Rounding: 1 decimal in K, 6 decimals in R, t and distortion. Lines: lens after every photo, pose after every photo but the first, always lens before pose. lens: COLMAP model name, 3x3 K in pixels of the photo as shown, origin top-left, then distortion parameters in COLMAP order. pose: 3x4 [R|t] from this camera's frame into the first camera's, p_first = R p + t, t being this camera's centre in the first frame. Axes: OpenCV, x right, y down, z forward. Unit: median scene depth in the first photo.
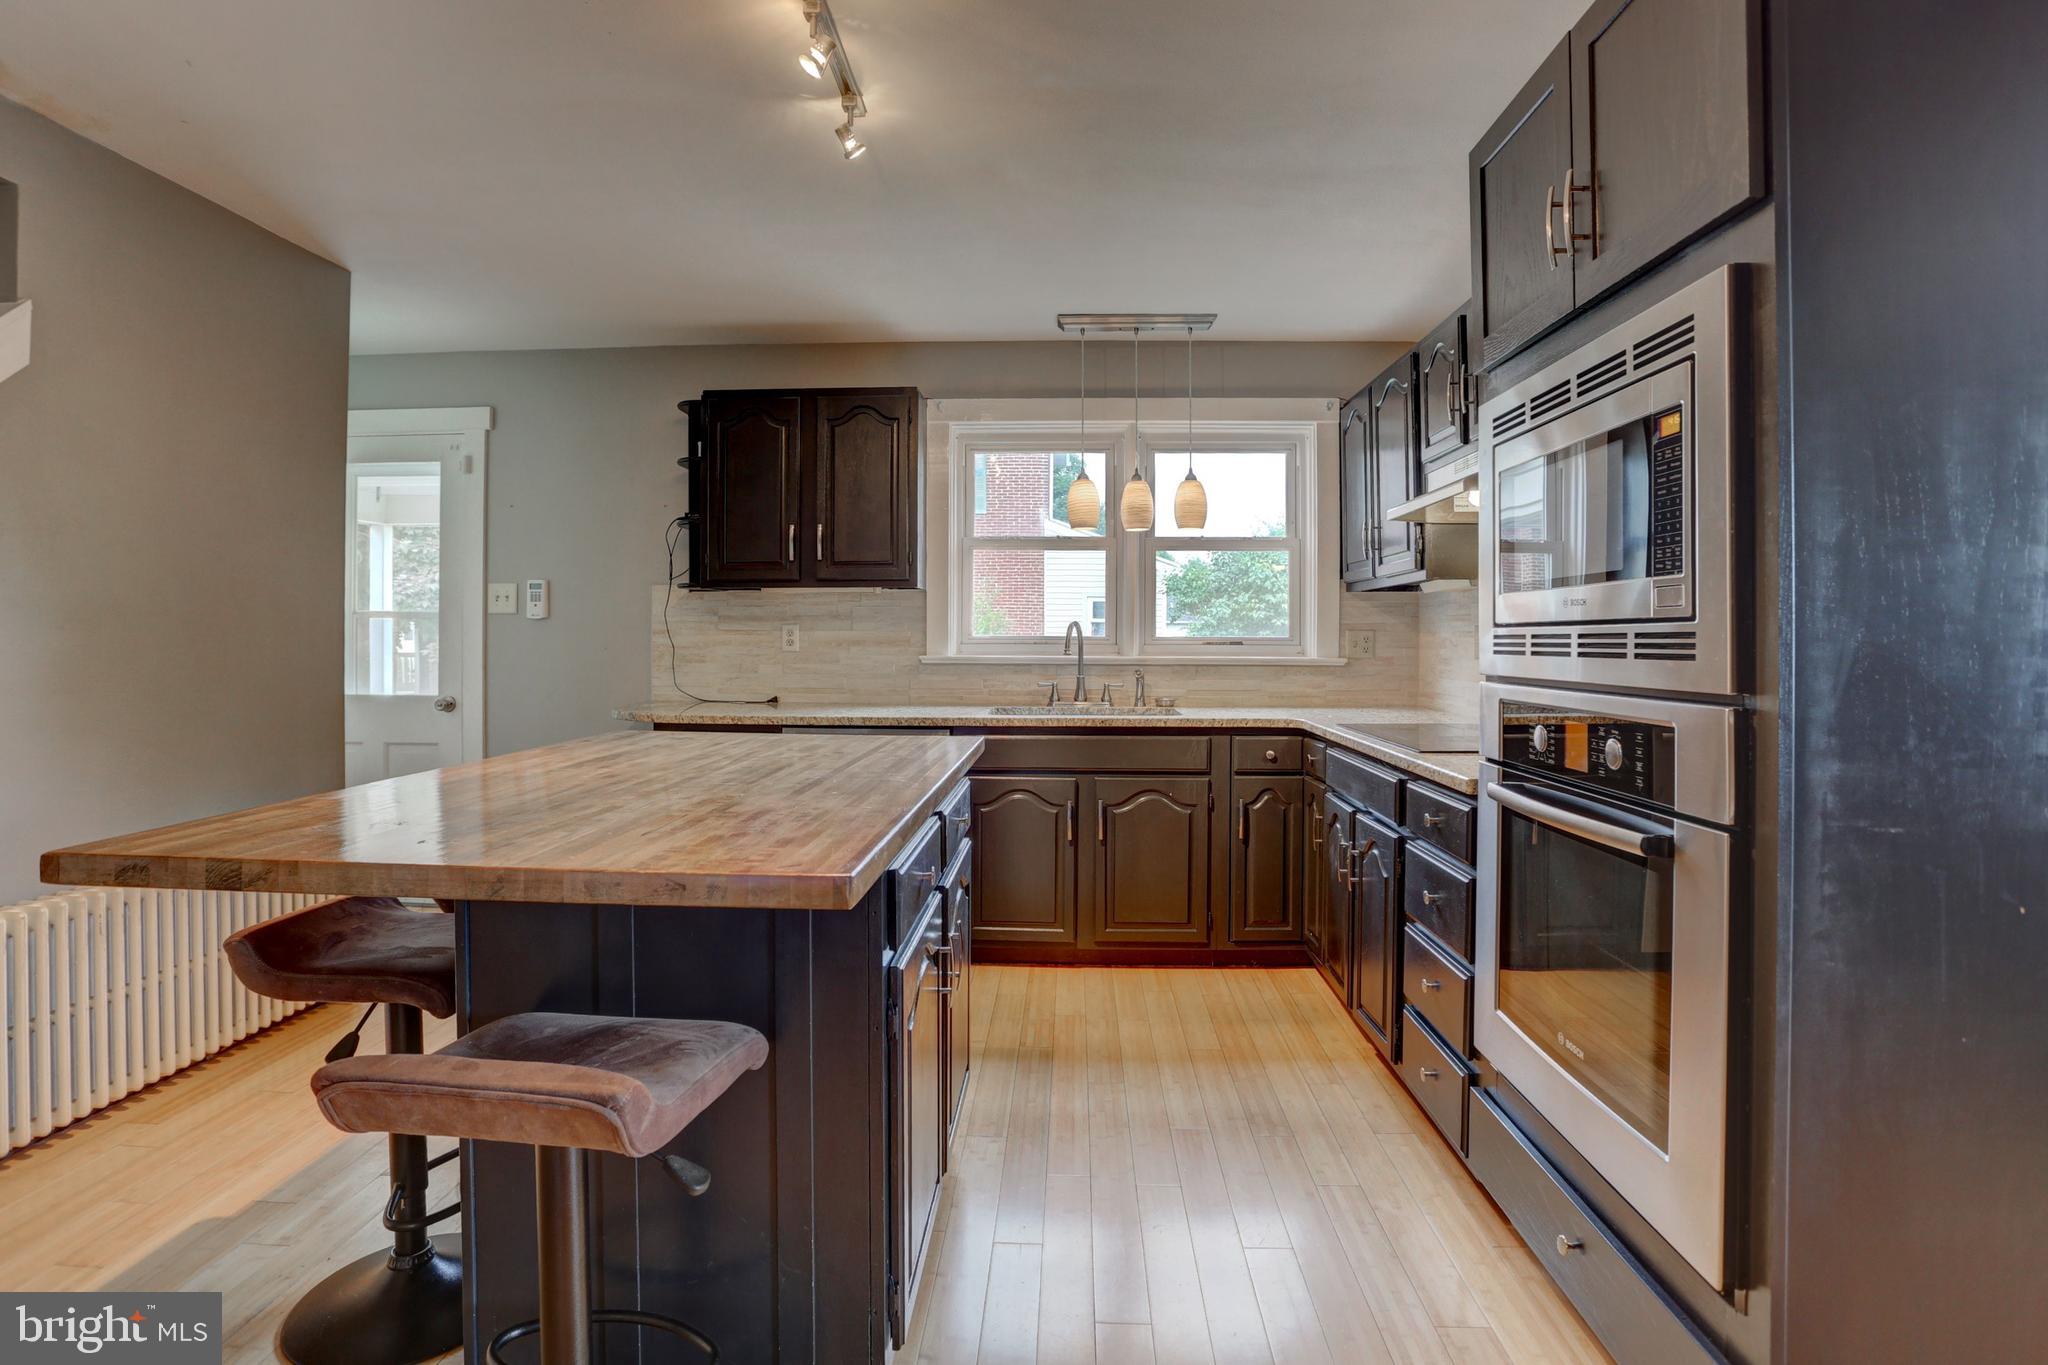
lens RADIAL K [[1064.0, 0, 1016.5], [0, 1064.0, 637.8], [0, 0, 1]] dist [-0.078371, 0.055984]
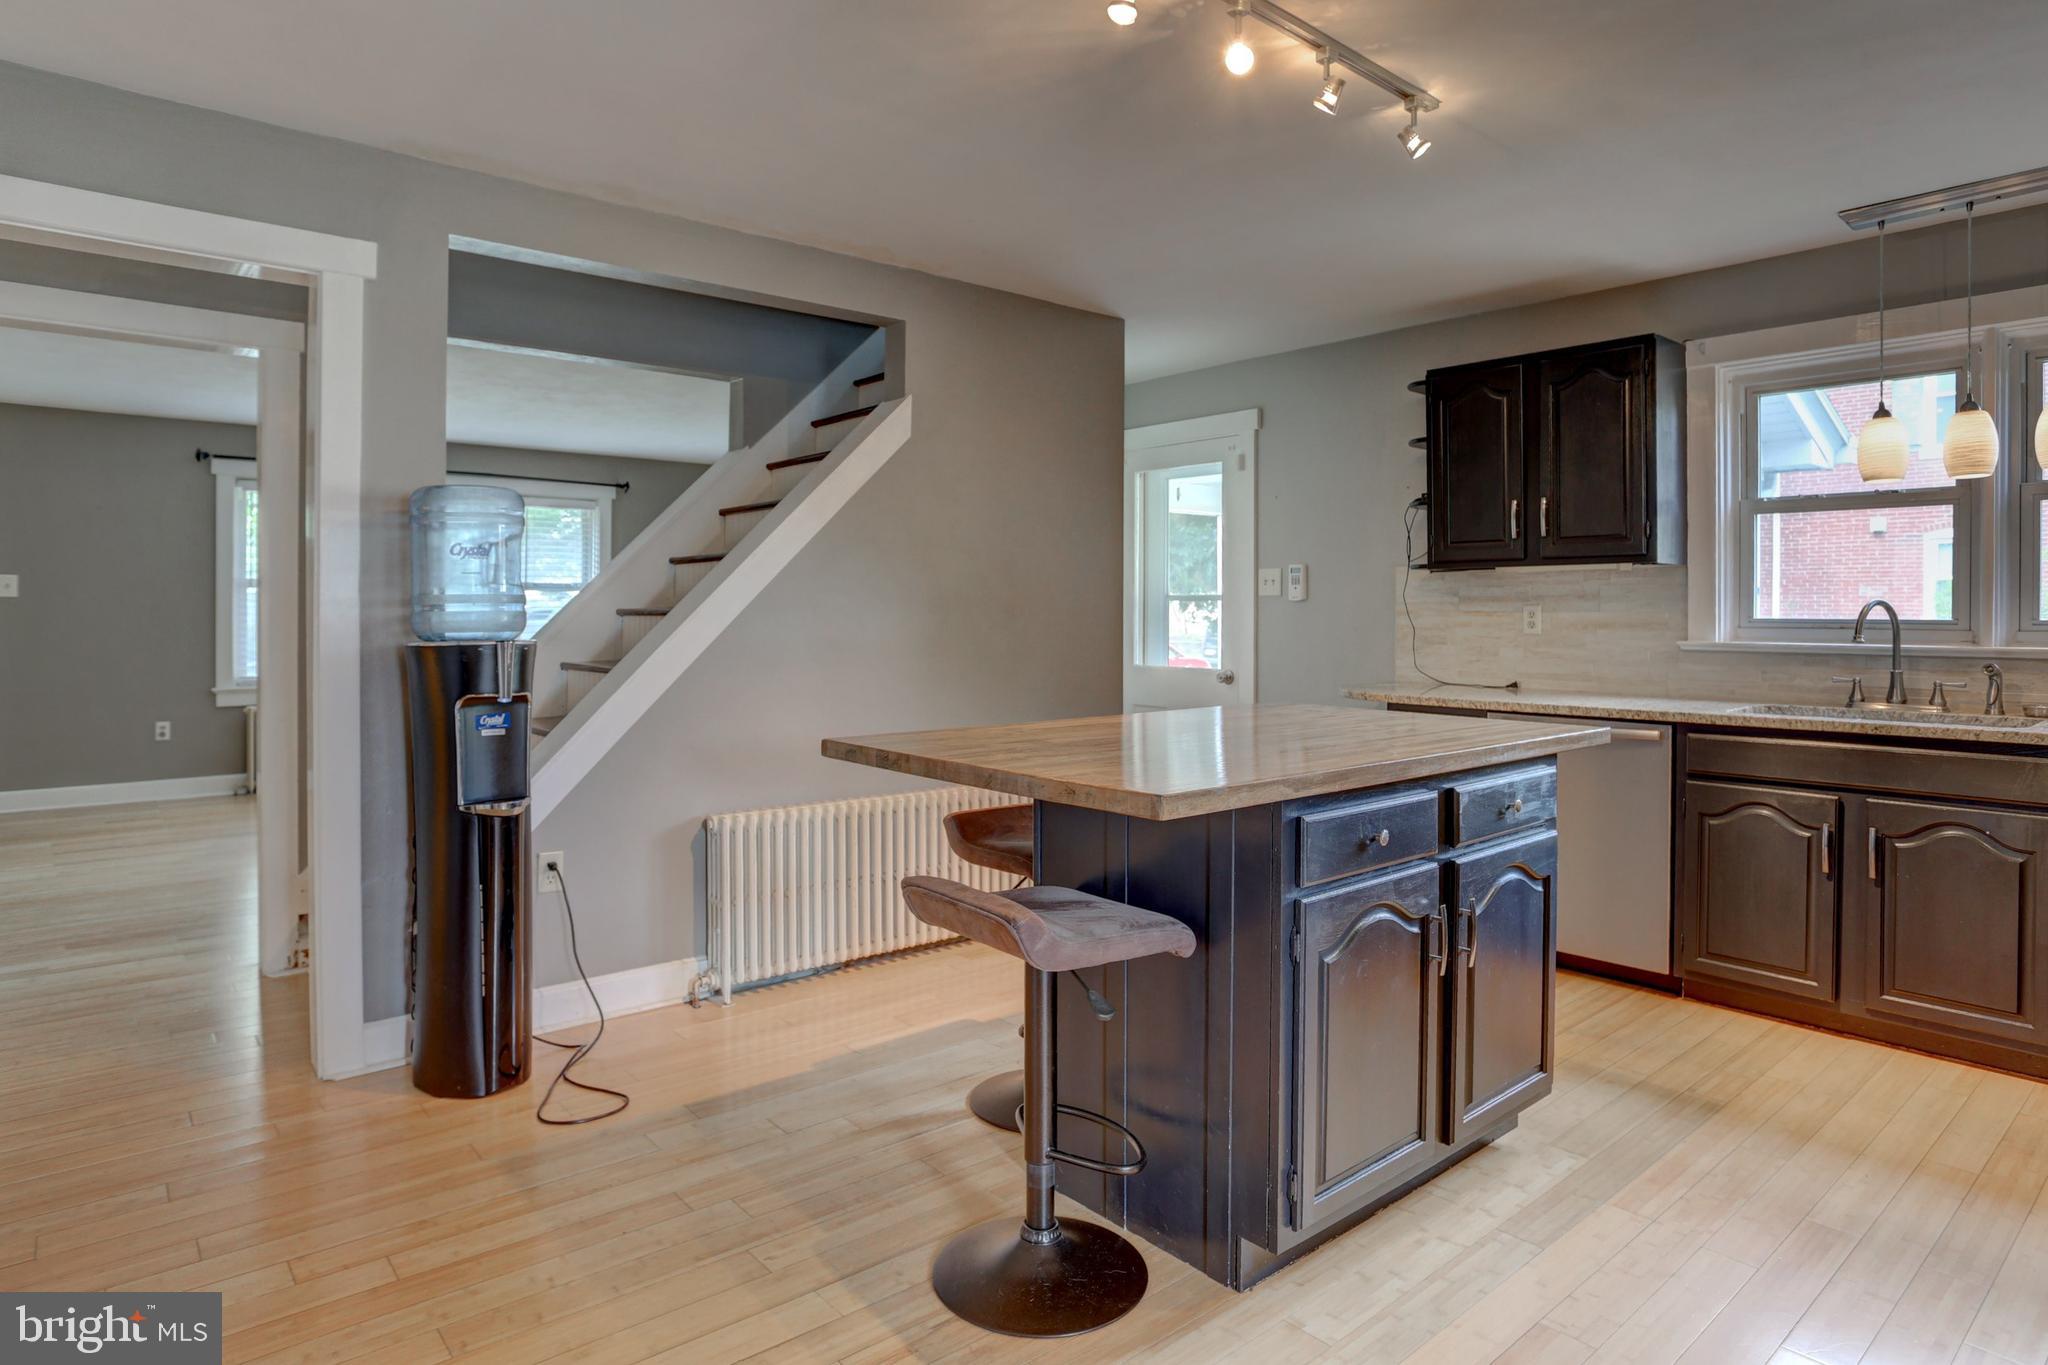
lens RADIAL K [[1177.6, 0, 1020.2], [0, 1177.6, 619.4], [0, 0, 1]] dist [-0.002514, 0.001303]
pose [[0.700944, 0.004442, -0.713202, 0.223648], [-0.003904, 0.999990, 0.002391, -0.000860], [0.713206, 0.001108, 0.700954, -0.052080]]
